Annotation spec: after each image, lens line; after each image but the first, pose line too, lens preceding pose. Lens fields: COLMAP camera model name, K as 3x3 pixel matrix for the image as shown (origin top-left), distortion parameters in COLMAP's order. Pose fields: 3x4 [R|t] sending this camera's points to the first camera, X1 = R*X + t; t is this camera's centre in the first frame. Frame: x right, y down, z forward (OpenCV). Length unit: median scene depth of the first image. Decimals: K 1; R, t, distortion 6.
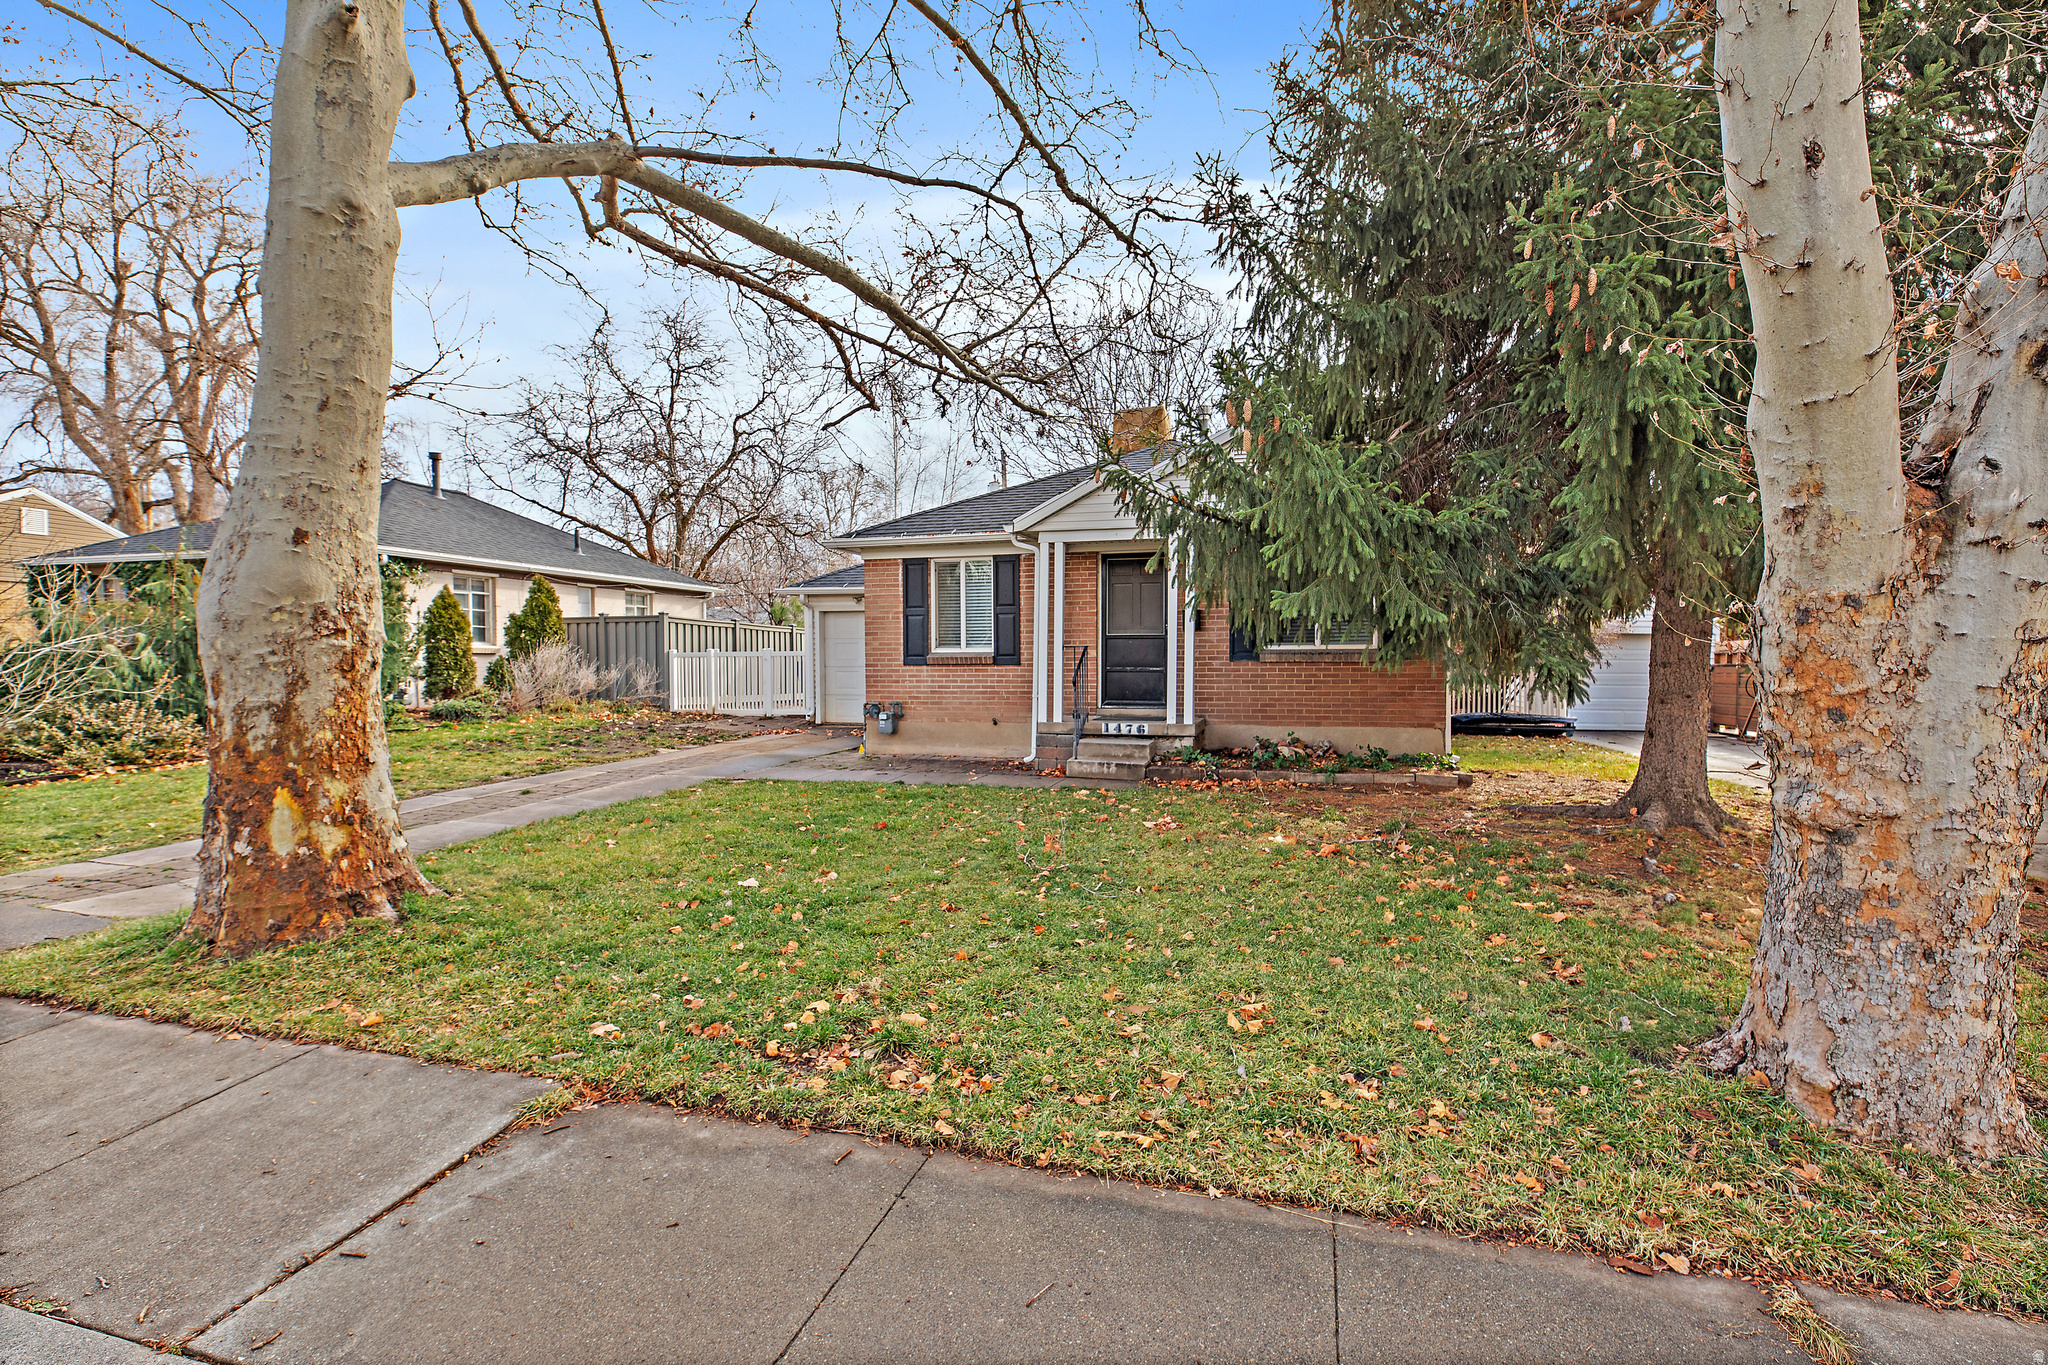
lens RADIAL K [[951.9, 0, 1020.0], [0, 951.9, 675.4], [0, 0, 1]] dist [0.004221, 0.000996]
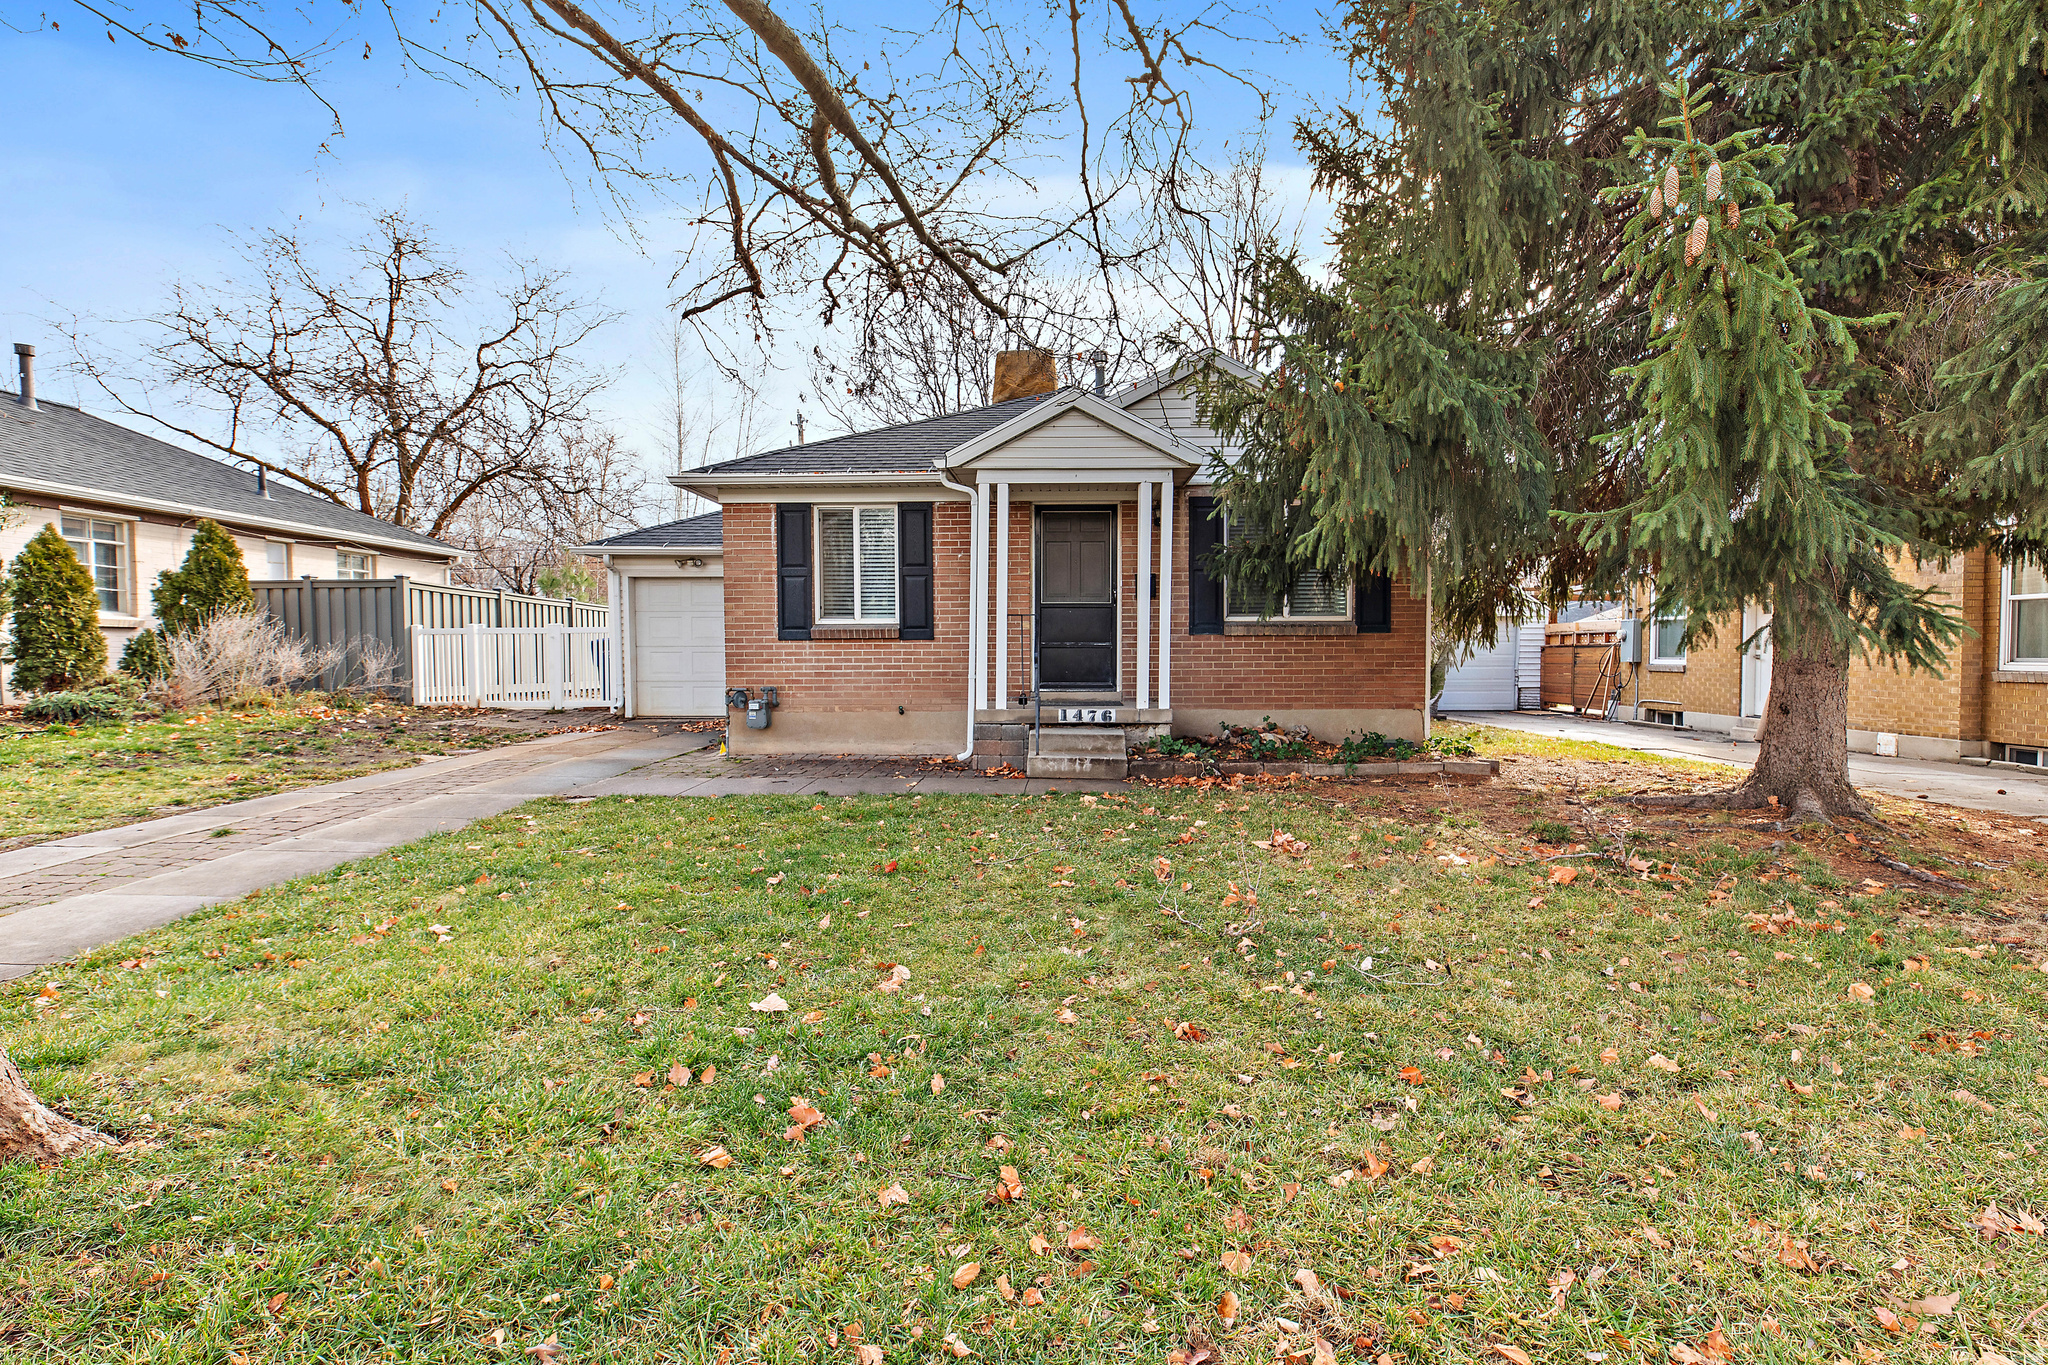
lens RADIAL K [[951.9, 0, 1032.6], [0, 951.9, 678.5], [0, 0, 1]] dist [0.004221, 0.000996]
pose [[0.966148, -0.007789, 0.257871, -0.119409], [0.004071, 0.999880, 0.014949, 0.009643], [-0.257957, -0.013393, 0.966064, 0.185700]]
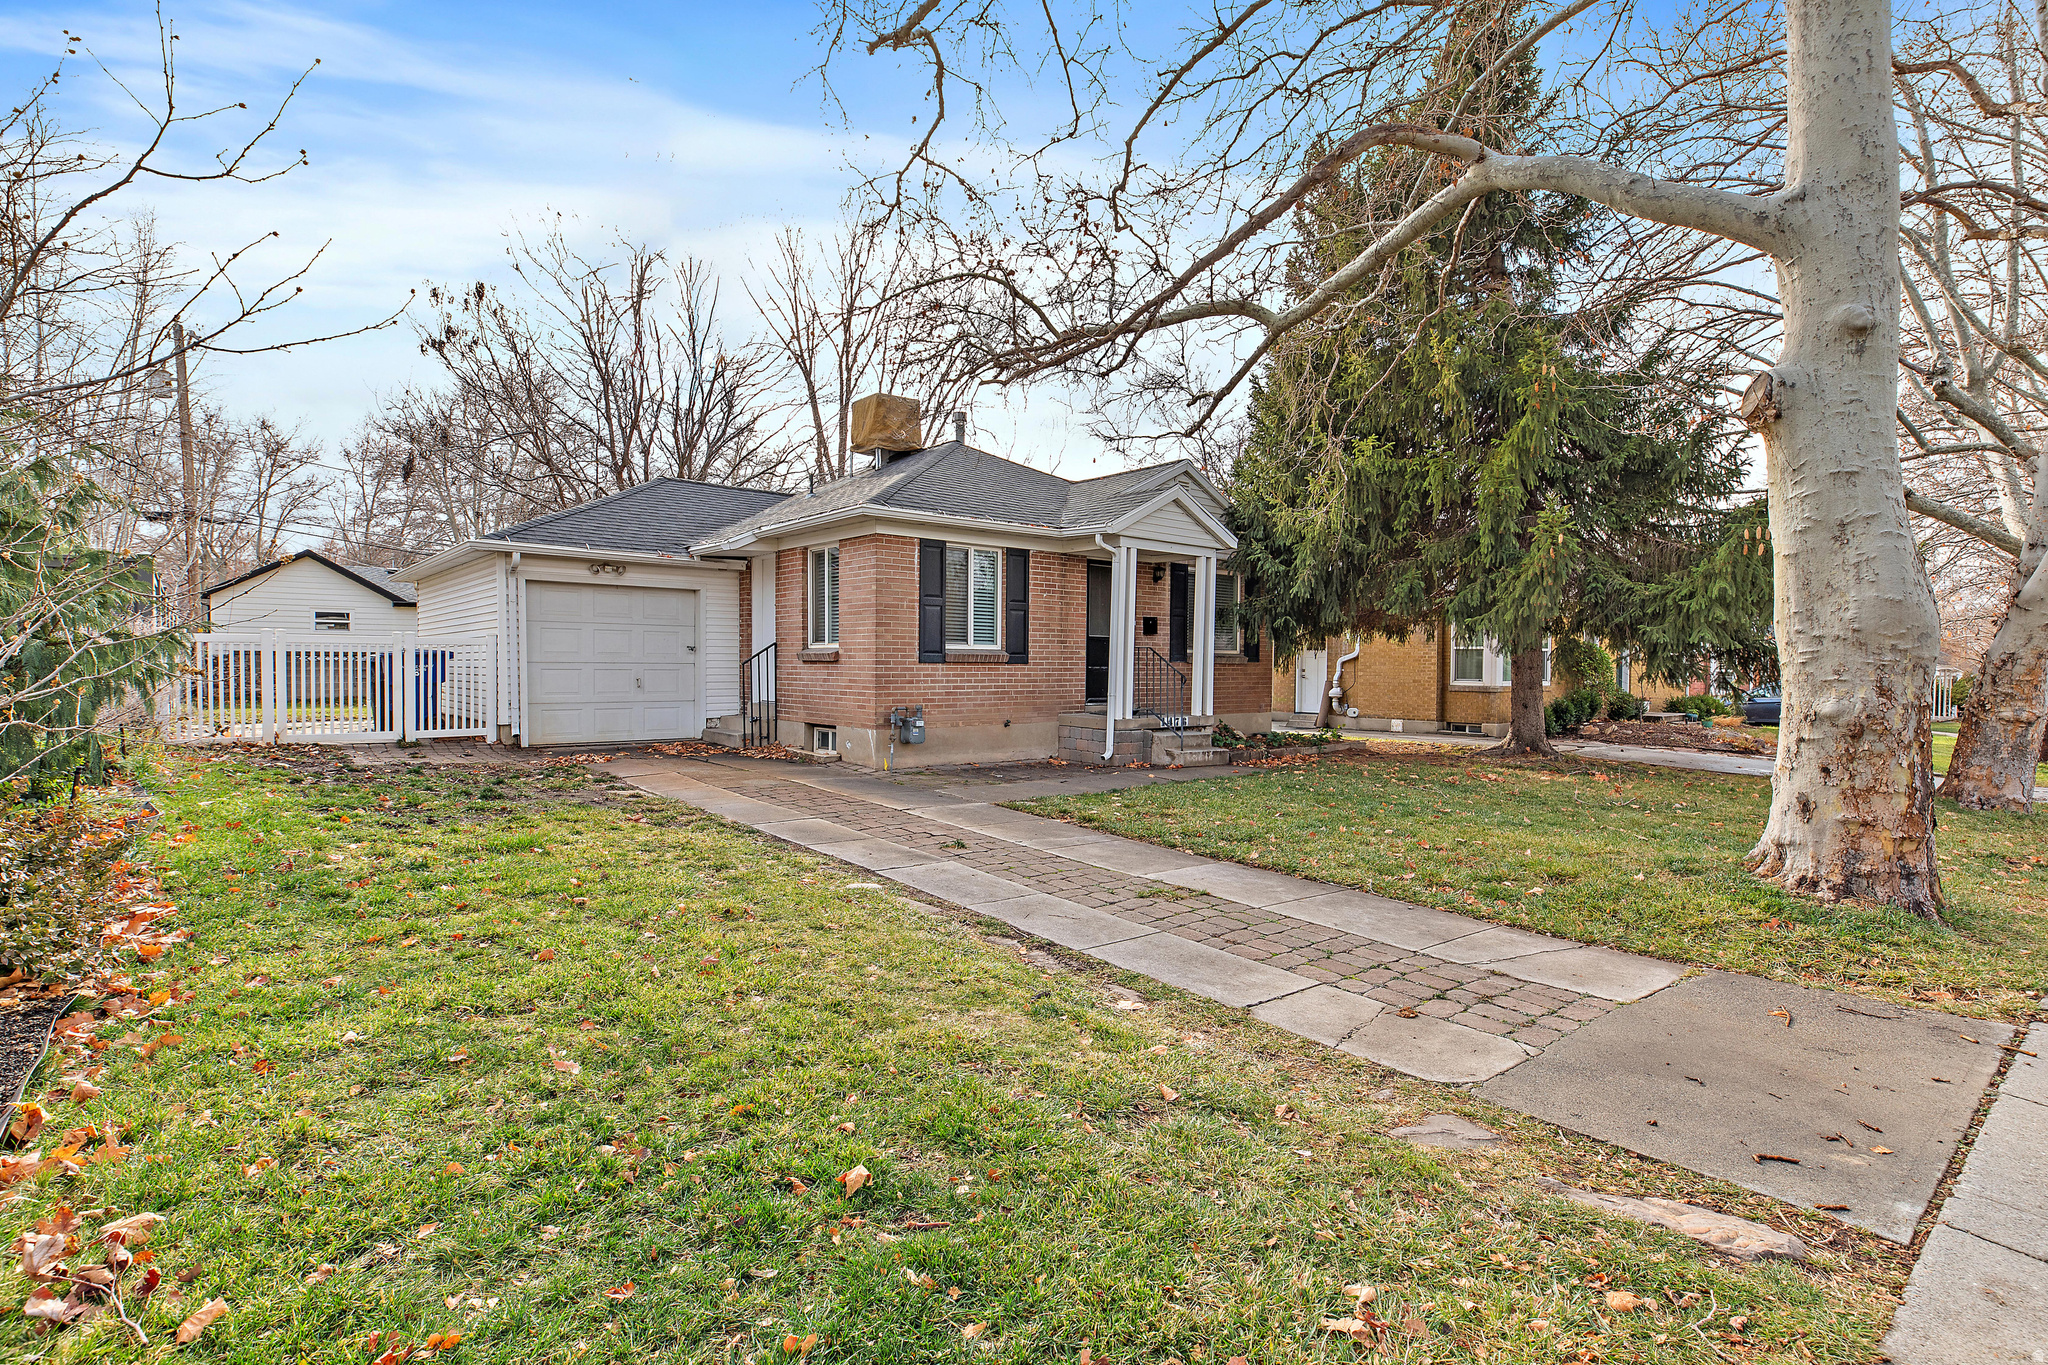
lens RADIAL K [[951.9, 0, 1026.2], [0, 951.9, 685.4], [0, 0, 1]] dist [0.004221, 0.000996]
pose [[0.552843, -0.010854, 0.833215, -0.760739], [0.000484, 0.999919, 0.012704, -0.001246], [-0.833286, -0.006620, 0.552803, 0.434258]]
